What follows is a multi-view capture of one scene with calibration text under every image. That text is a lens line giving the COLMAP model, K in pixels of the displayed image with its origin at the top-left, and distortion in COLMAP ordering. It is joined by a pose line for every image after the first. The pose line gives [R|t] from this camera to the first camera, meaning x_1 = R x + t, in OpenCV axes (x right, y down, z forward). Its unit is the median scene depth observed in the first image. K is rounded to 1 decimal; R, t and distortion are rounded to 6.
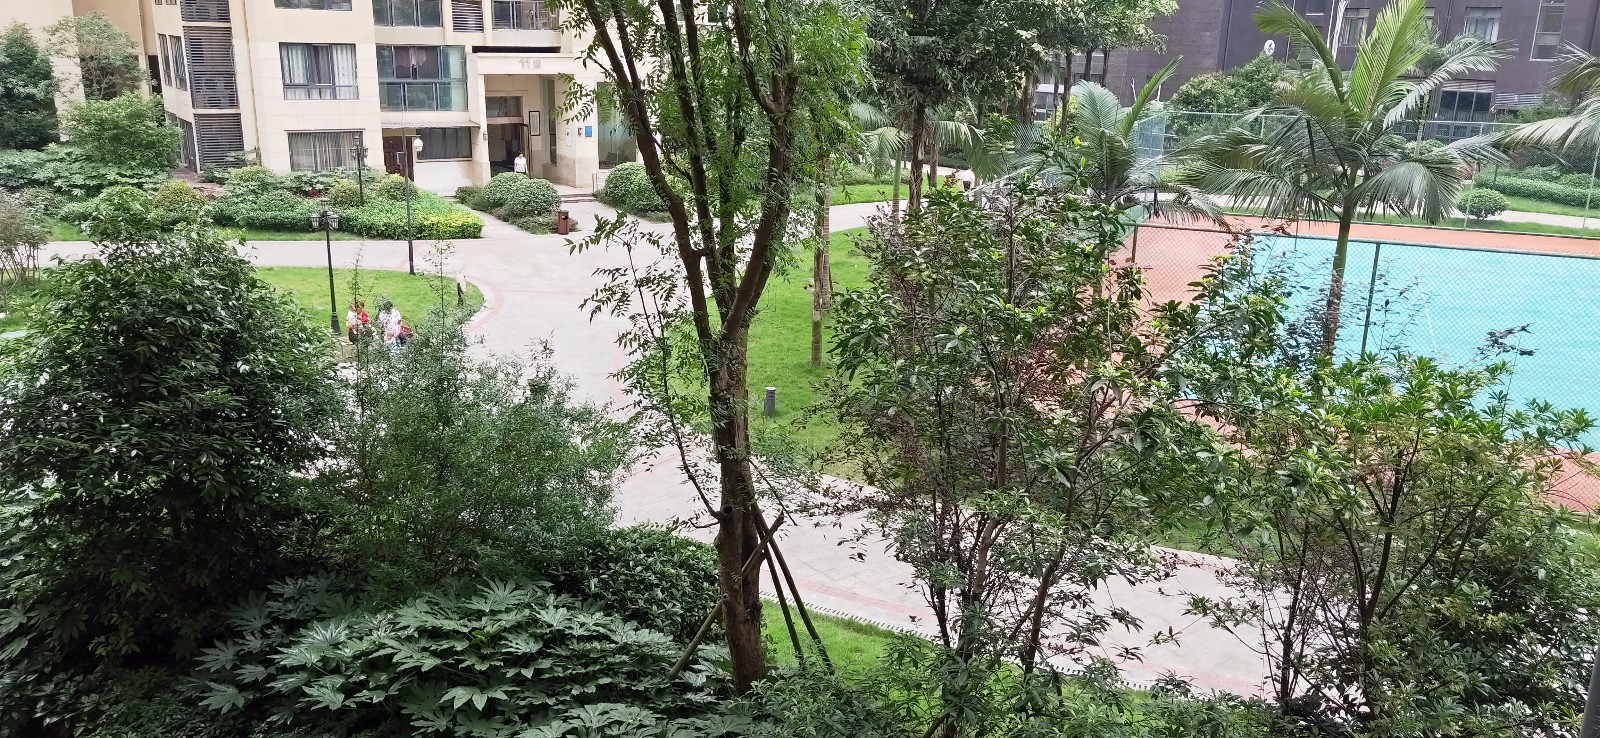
lens RADIAL K [[1223.8, 0, 800.0], [0, 1223.8, 369.0], [0, 0, 1]] dist [0.032950, -0.004782]
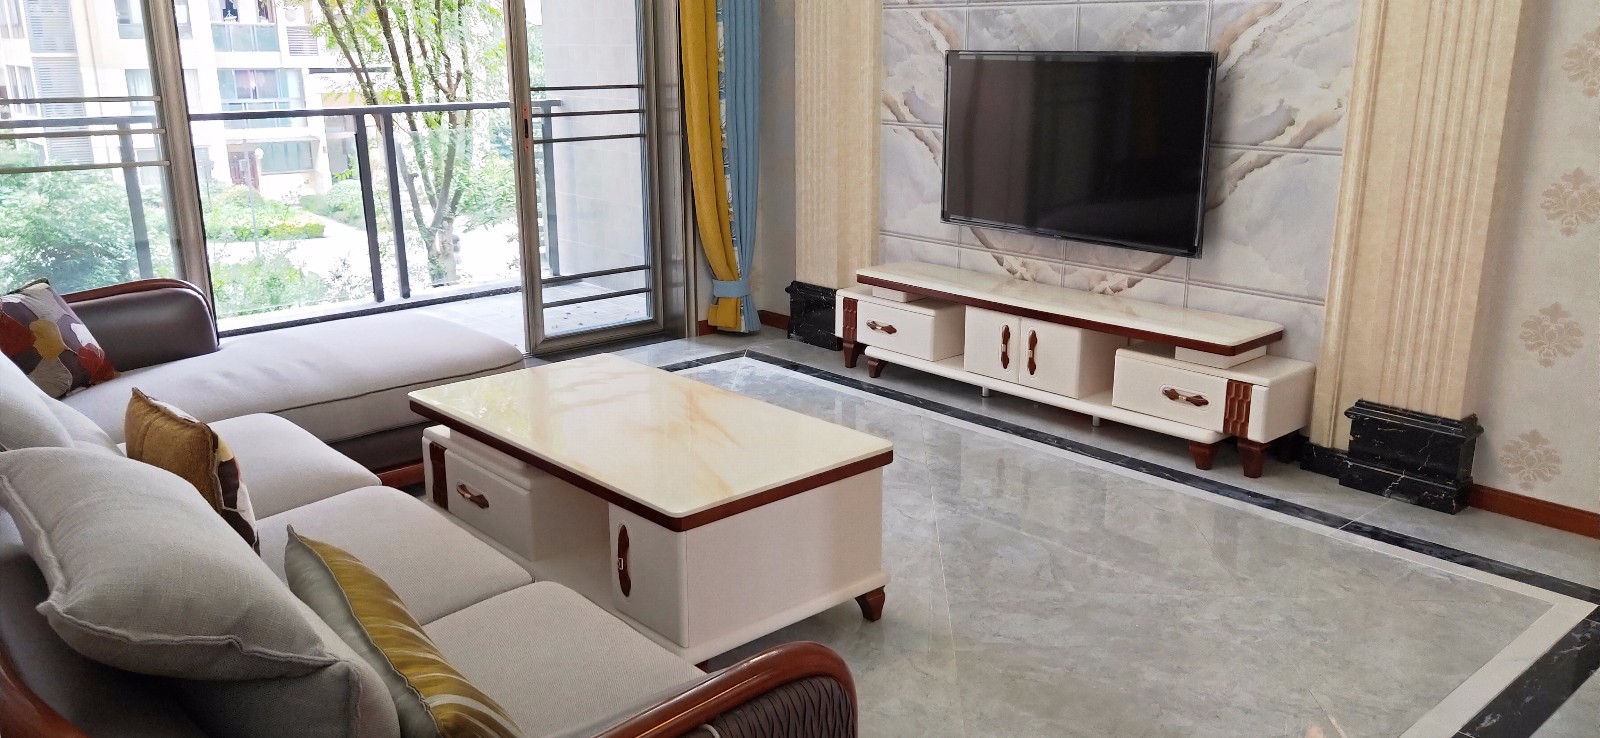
lens RADIAL K [[1223.8, 0, 800.0], [0, 1223.8, 369.0], [0, 0, 1]] dist [0.032950, -0.004782]
pose [[0.993396, -0.057102, 0.099517, 0.051414], [0.058069, 0.998289, -0.006849, 0.044253], [-0.098955, 0.012583, 0.995012, -0.153620]]
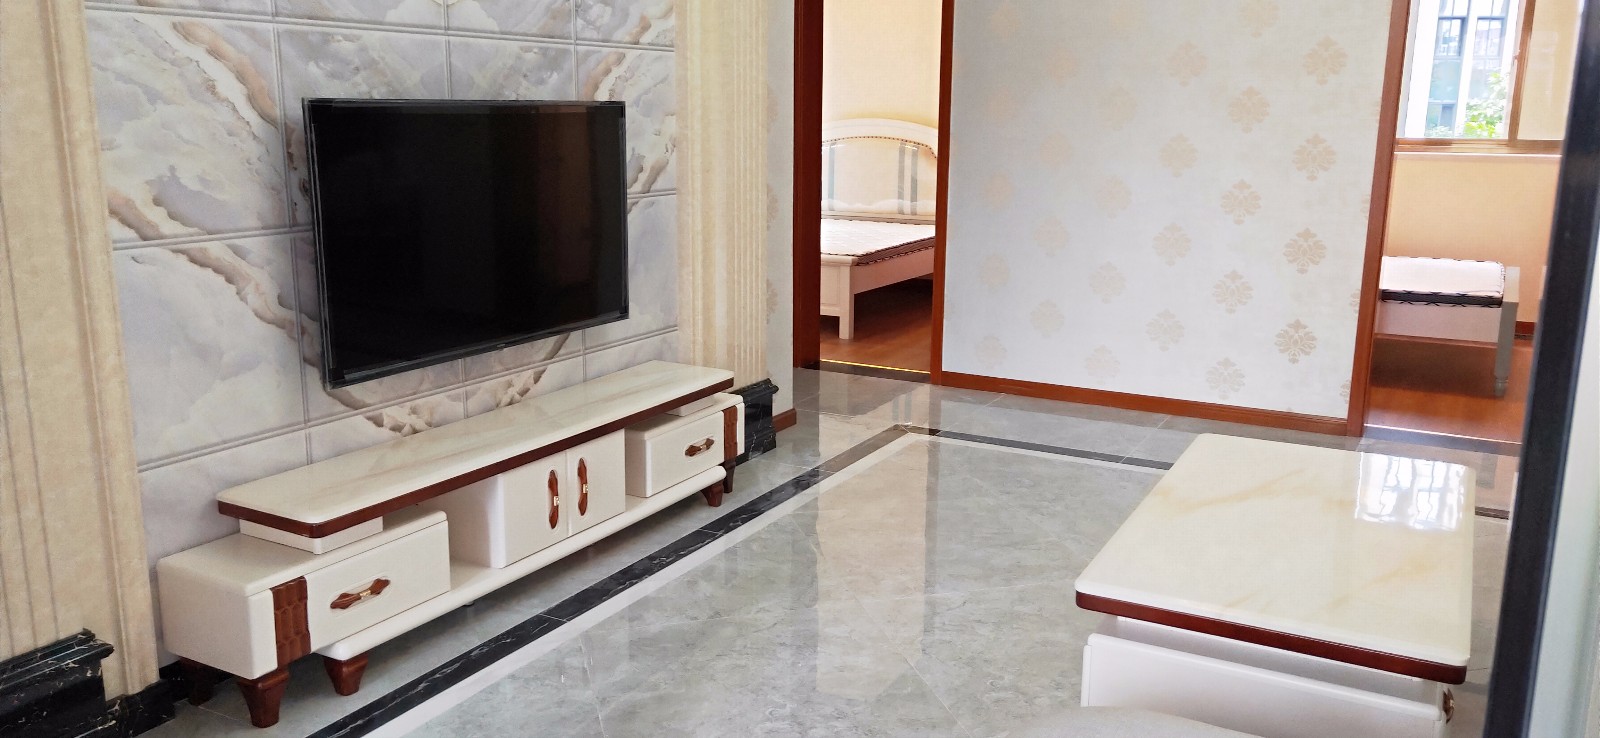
lens RADIAL K [[1223.8, 0, 800.0], [0, 1223.8, 369.0], [0, 0, 1]] dist [0.032950, -0.004782]
pose [[-0.426603, -0.220770, 0.877081, -0.156941], [0.229170, 0.911719, 0.340955, -0.105169], [-0.874923, 0.346453, -0.338348, 0.375708]]
